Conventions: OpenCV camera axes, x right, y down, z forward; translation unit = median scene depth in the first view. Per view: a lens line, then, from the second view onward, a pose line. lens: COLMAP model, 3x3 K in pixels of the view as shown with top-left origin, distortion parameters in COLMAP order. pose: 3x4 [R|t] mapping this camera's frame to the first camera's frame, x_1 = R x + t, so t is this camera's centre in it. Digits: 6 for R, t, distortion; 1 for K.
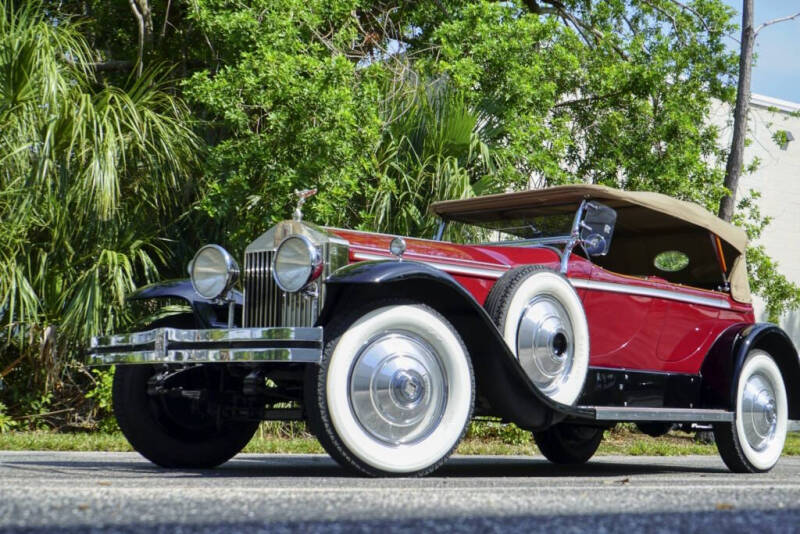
lens RADIAL K [[1170.0, 0, 400.0], [0, 1170.0, 267.0], [0, 0, 1]] dist [0.020842, -0.007812]
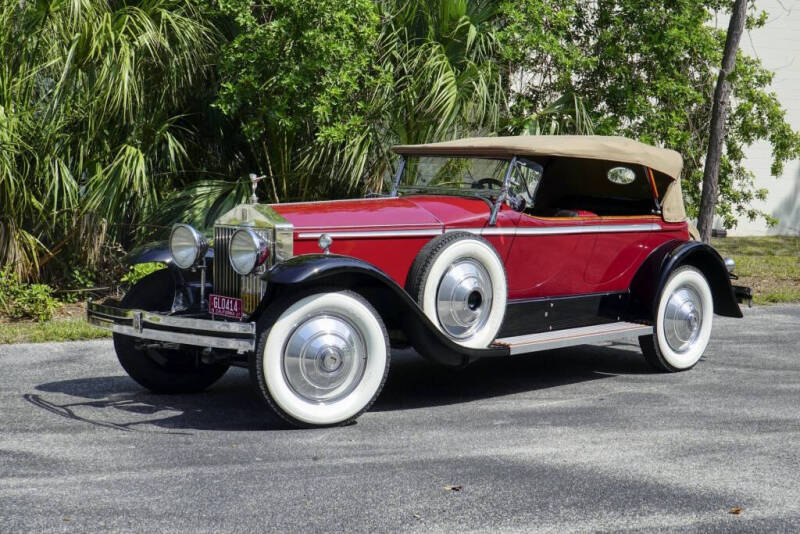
lens RADIAL K [[1170.0, 0, 400.0], [0, 1170.0, 267.0], [0, 0, 1]] dist [0.020842, -0.007812]
pose [[0.997019, -0.000121, -0.077160, 0.125221], [0.016035, 0.978491, 0.205664, -0.176863], [0.075475, -0.206288, 0.975576, -0.138966]]
